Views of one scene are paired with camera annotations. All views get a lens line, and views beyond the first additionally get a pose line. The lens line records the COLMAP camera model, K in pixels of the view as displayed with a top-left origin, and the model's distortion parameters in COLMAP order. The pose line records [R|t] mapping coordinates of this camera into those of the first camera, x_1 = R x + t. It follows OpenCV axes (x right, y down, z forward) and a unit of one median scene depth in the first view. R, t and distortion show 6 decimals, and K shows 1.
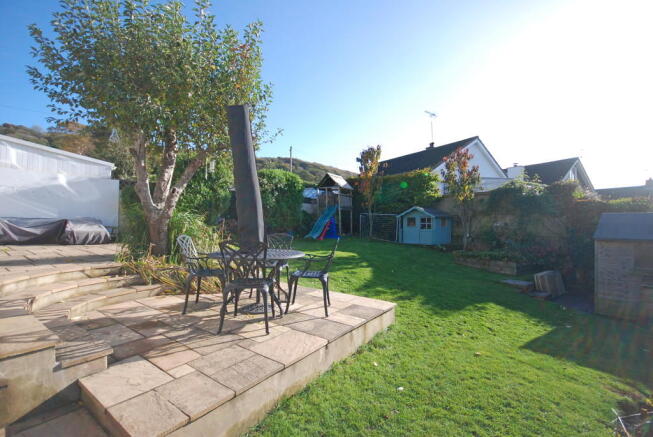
lens RADIAL K [[289.1, 0, 326.5], [0, 289.1, 218.5], [0, 0, 1]] dist [-0.000743, -0.000058]
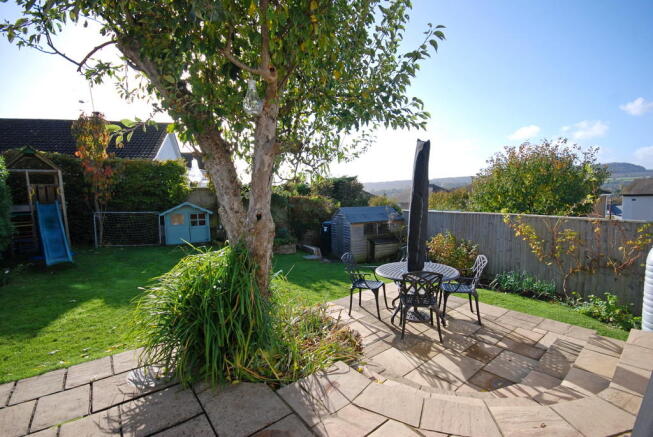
lens RADIAL K [[296.3, 0, 329.3], [0, 296.3, 220.7], [0, 0, 1]] dist [0.002119, 0.000286]
pose [[0.261176, -0.093564, 0.960746, -1.568357], [0.015061, 0.995565, 0.092861, -0.210509], [-0.965174, -0.009783, 0.261427, 1.101927]]
